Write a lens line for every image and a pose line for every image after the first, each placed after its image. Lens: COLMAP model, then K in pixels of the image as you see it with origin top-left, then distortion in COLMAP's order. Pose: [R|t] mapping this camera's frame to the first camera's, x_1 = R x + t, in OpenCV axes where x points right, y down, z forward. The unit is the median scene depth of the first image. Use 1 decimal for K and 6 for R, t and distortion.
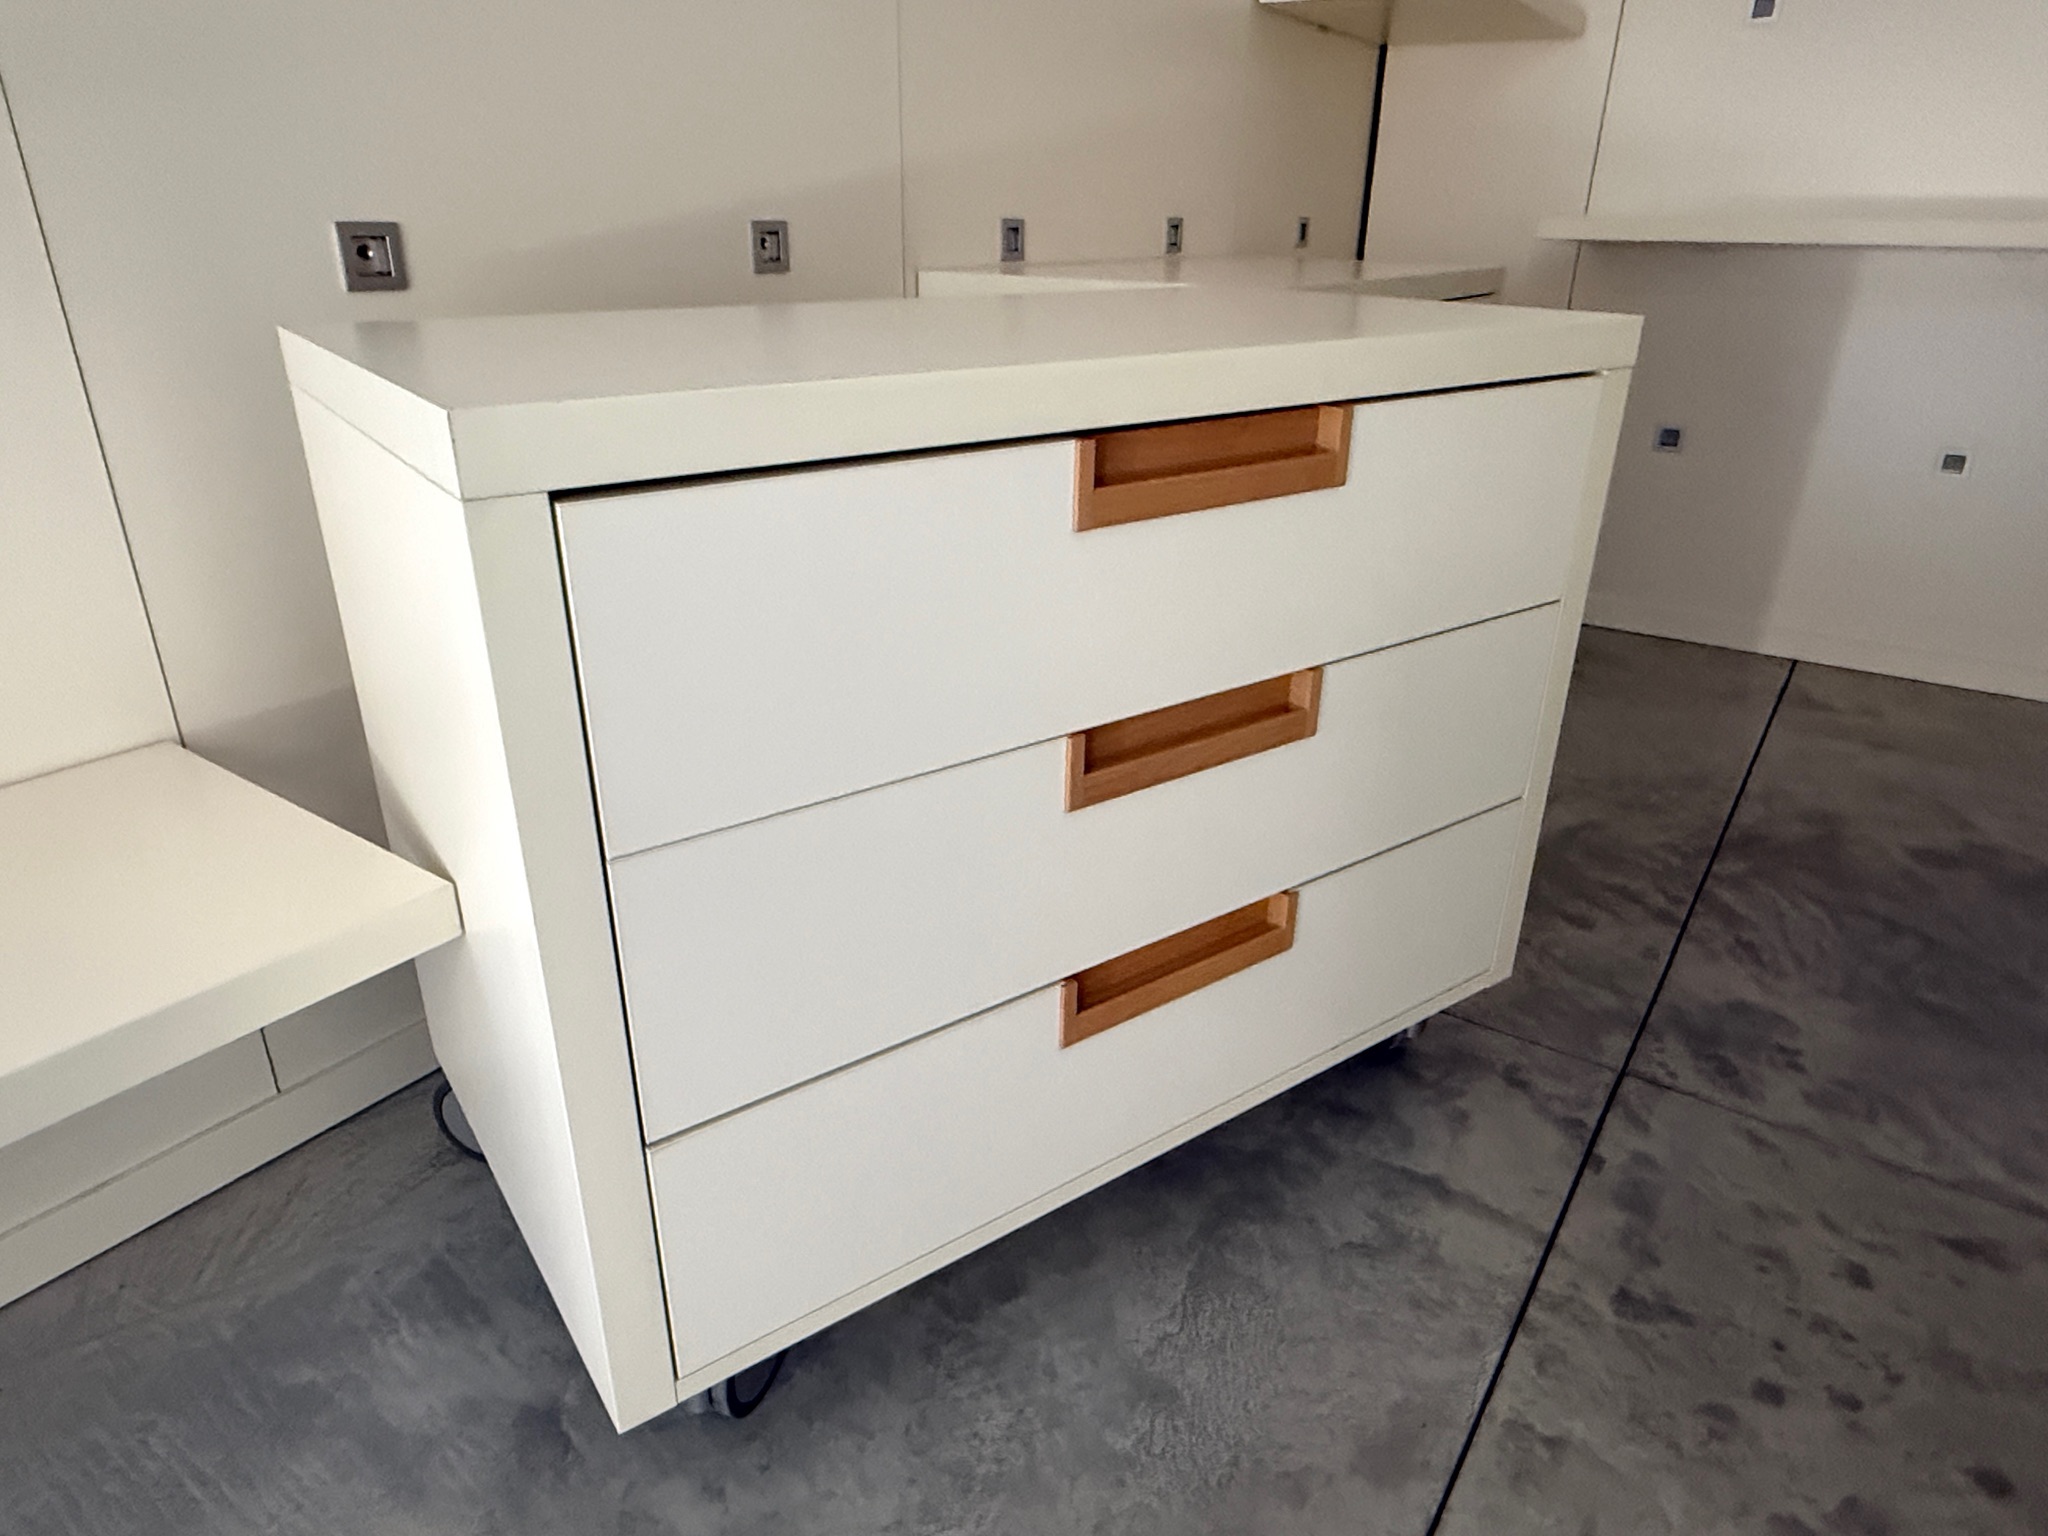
lens RADIAL K [[1275.5, 0, 987.0], [0, 1275.5, 773.8], [0, 0, 1]] dist [-0.000090, -0.001335]
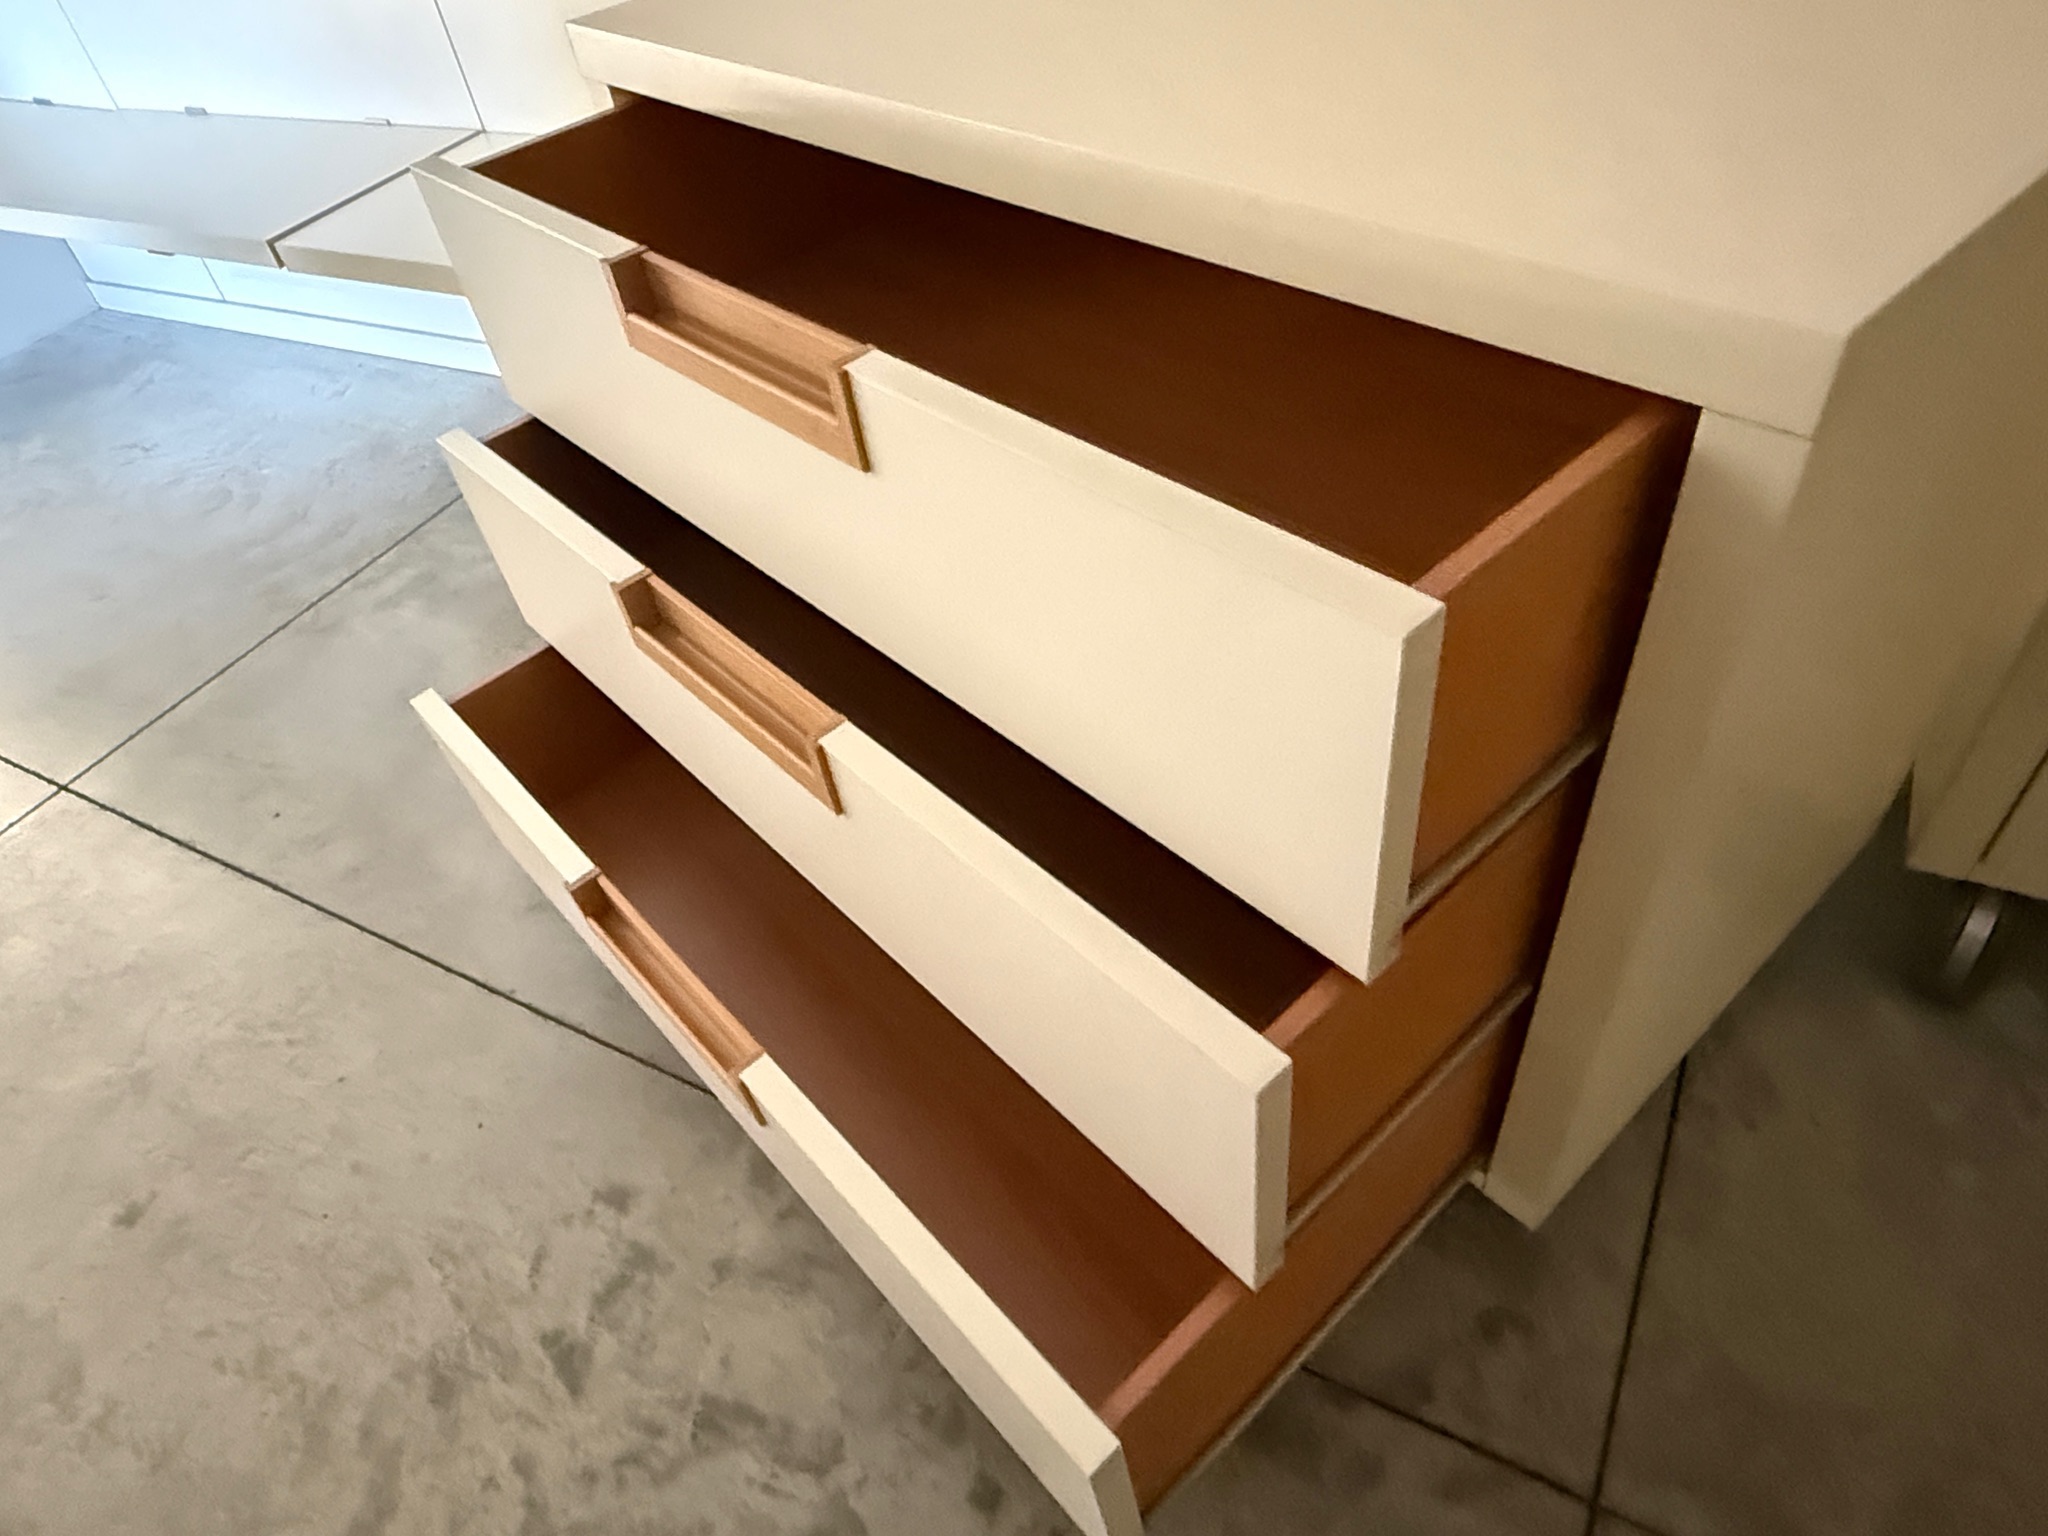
lens RADIAL K [[1275.5, 0, 987.0], [0, 1275.5, 773.8], [0, 0, 1]] dist [-0.000090, -0.001335]
pose [[0.113410, 0.680597, -0.723827, 0.644917], [-0.276725, 0.721338, 0.634898, -0.319620], [0.954233, 0.128297, 0.270145, 0.484589]]
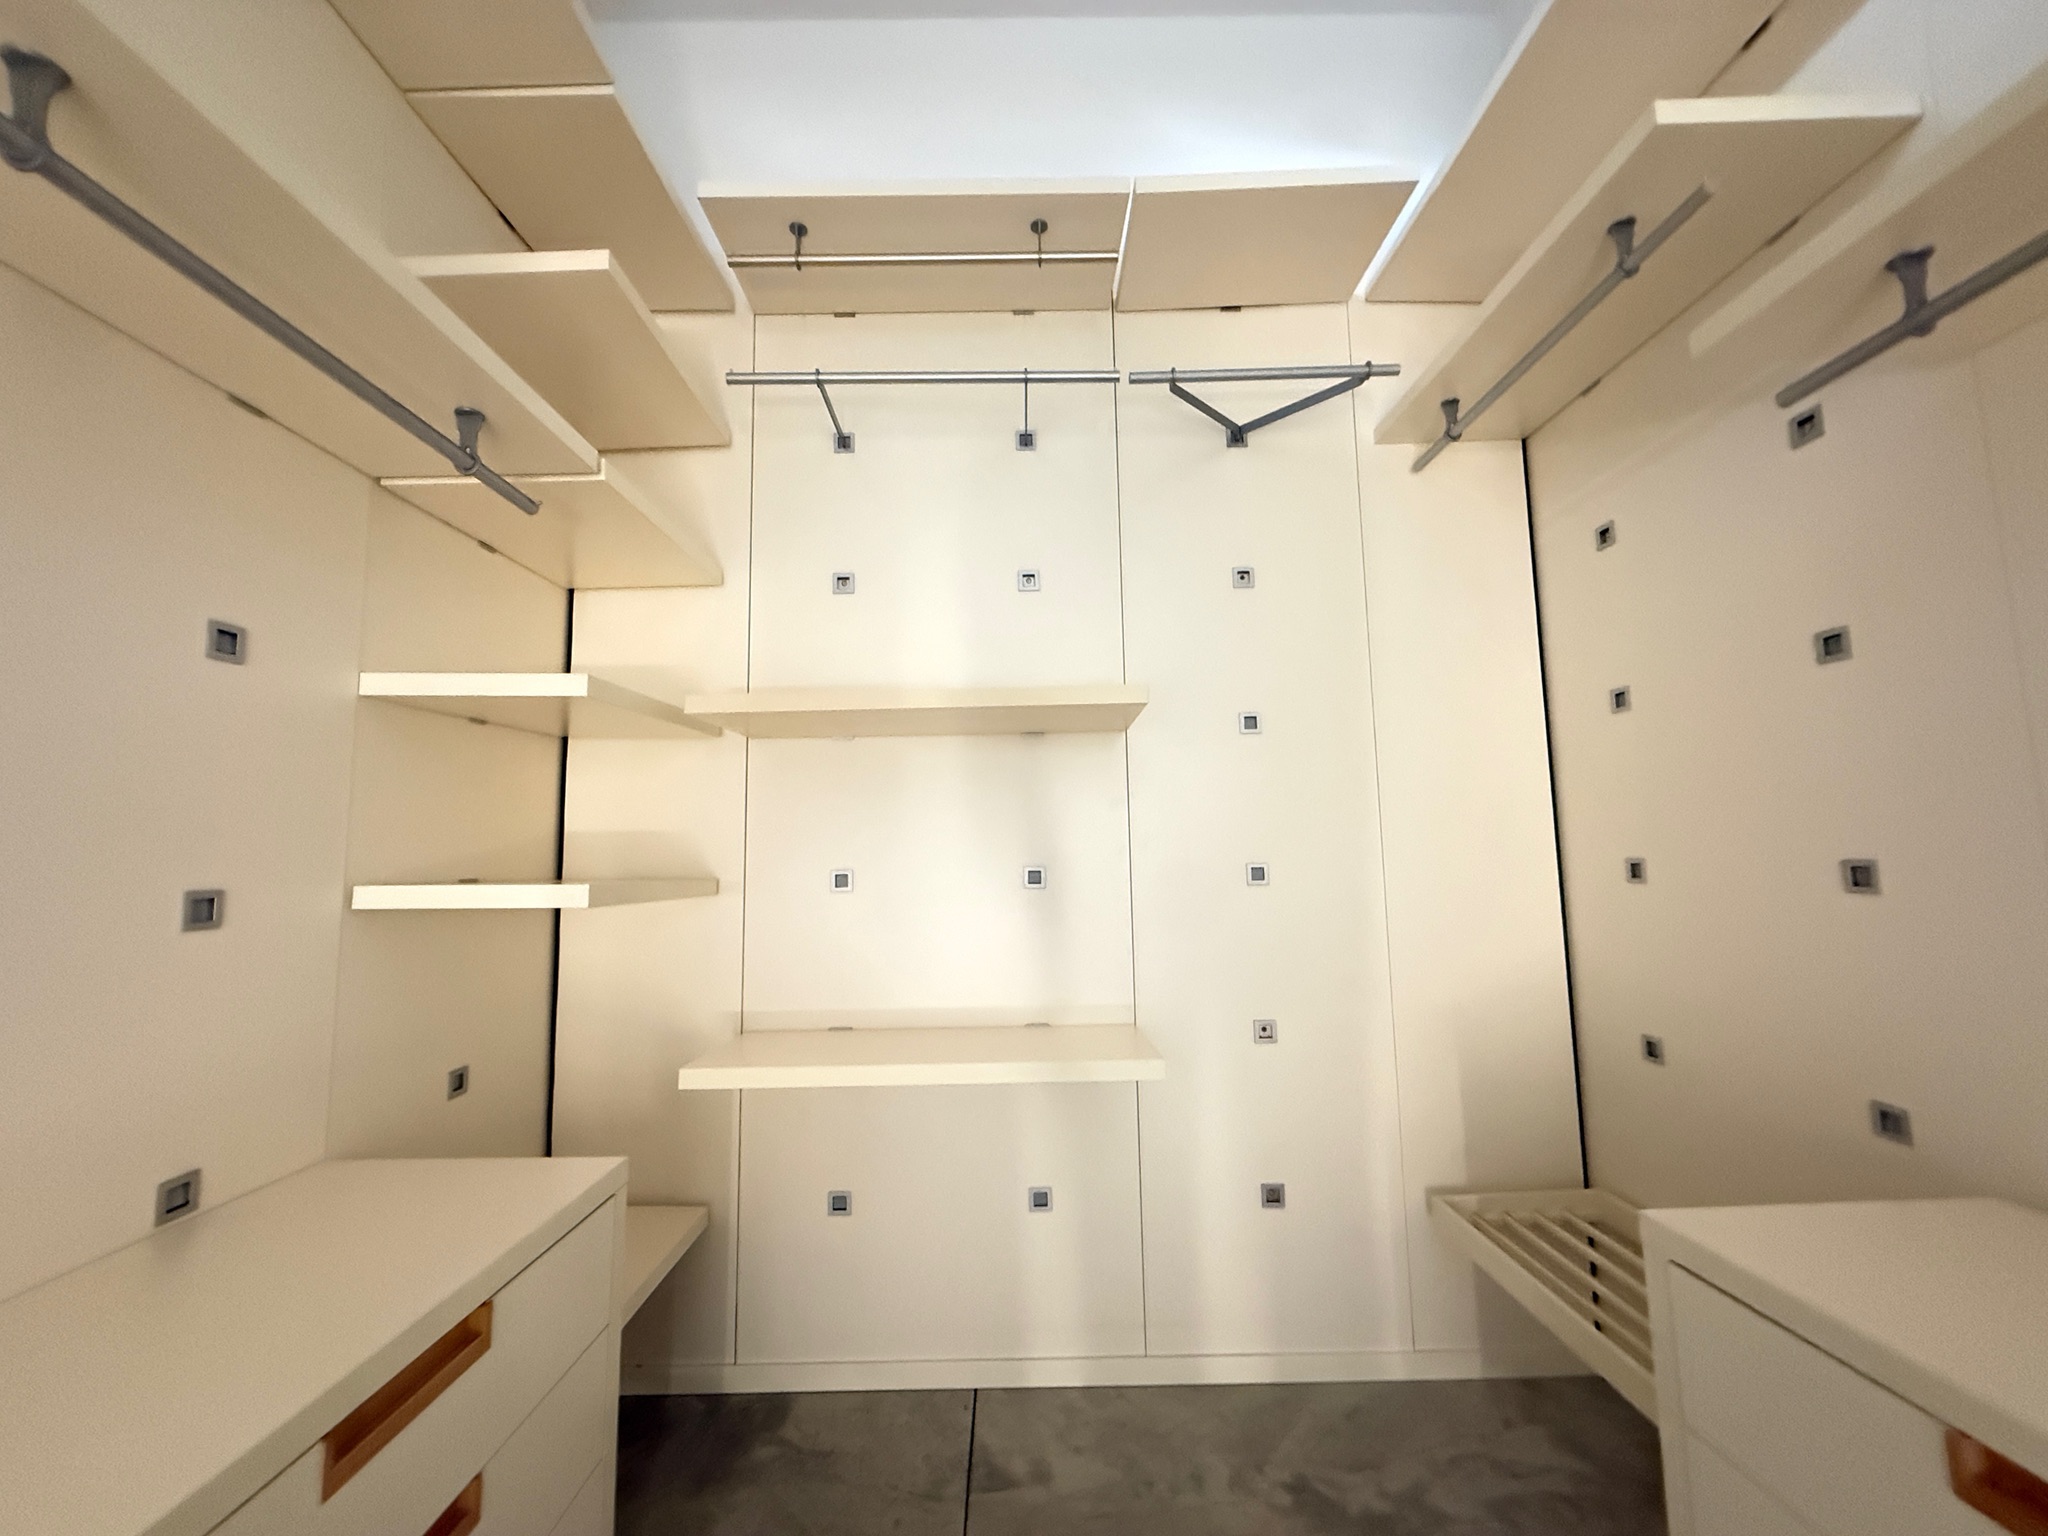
lens RADIAL K [[812.9, 0, 1020.1], [0, 812.9, 769.9], [0, 0, 1]] dist [0.001378, 0.000043]
pose [[0.808294, 0.040646, 0.587375, 0.405476], [0.260197, 0.870251, -0.418282, -0.476610], [-0.528165, 0.490928, 0.692843, 0.381908]]
